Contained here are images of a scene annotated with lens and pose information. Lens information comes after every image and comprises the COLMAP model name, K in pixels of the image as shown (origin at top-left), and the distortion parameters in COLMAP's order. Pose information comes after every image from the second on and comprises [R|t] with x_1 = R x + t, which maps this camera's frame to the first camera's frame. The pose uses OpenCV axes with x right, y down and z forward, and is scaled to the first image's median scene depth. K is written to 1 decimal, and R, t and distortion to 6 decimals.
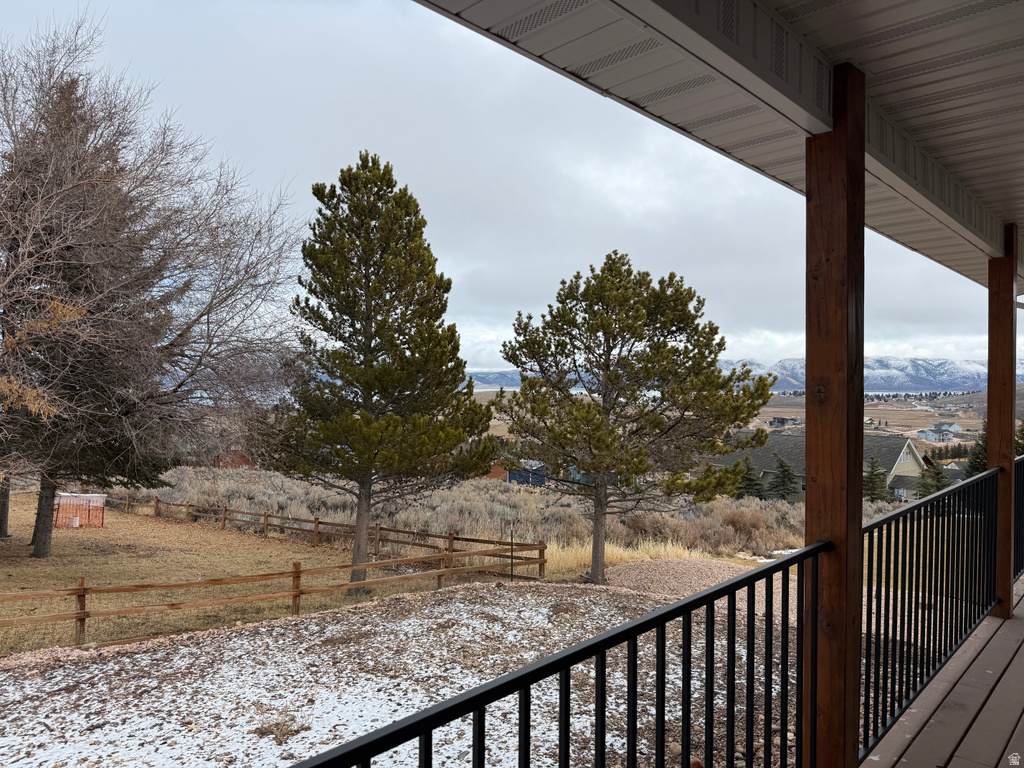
lens RADIAL K [[723.3, 0, 506.3], [0, 723.3, 380.6], [0, 0, 1]] dist [0.011494, -0.018833]
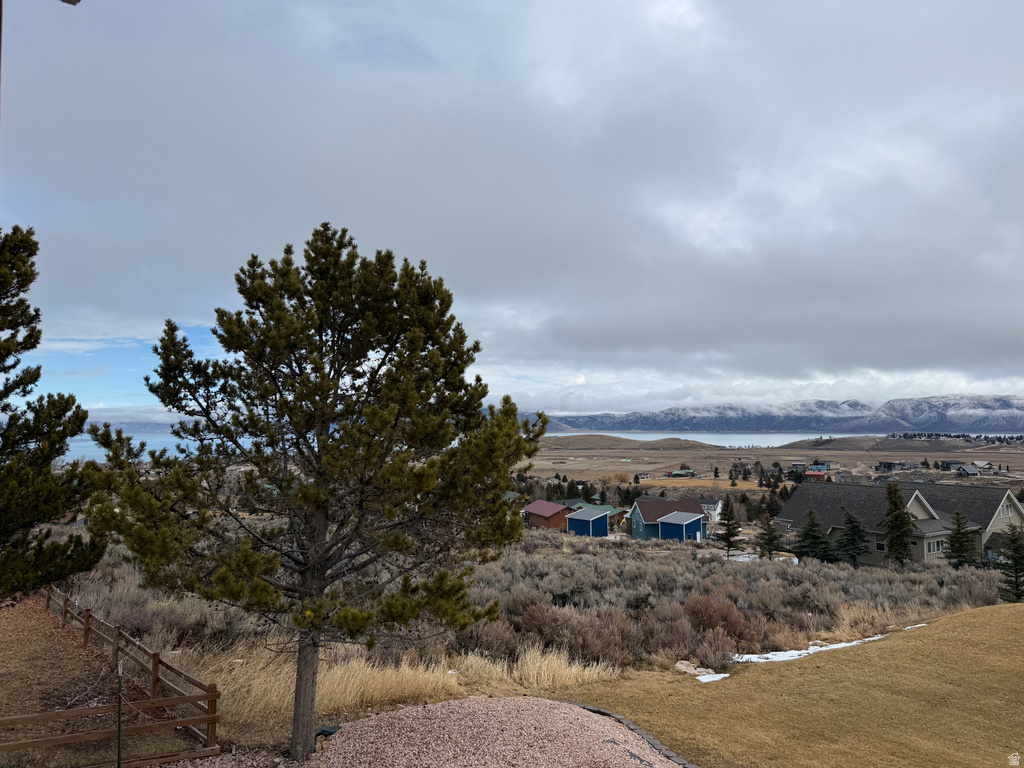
lens RADIAL K [[723.3, 0, 514.1], [0, 723.3, 384.8], [0, 0, 1]] dist [0.011494, -0.018833]
pose [[0.993083, -0.013980, -0.116583, 0.084430], [0.007524, 0.998423, -0.055639, -0.000053], [0.117177, 0.054377, 0.991621, 0.085394]]
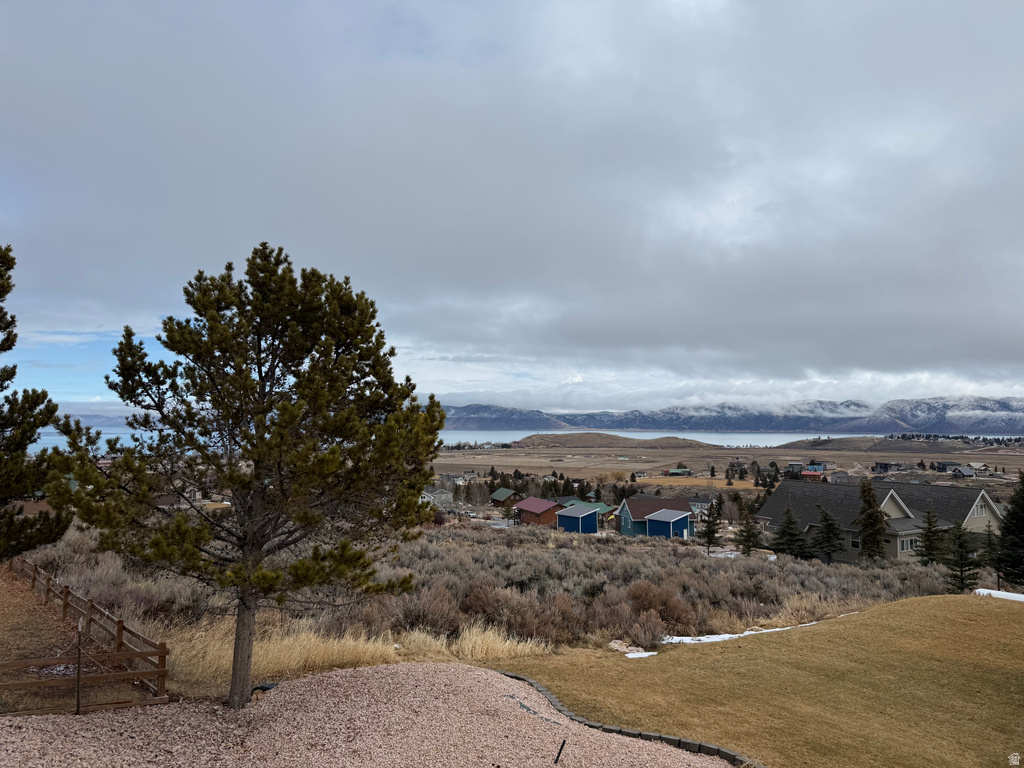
lens RADIAL K [[723.3, 0, 510.6], [0, 723.3, 382.4], [0, 0, 1]] dist [0.011494, -0.018833]
pose [[0.992704, -0.005453, -0.120454, 0.105747], [-0.001253, 0.998456, -0.055533, 0.000510], [0.120571, 0.055279, 0.991164, 0.067105]]
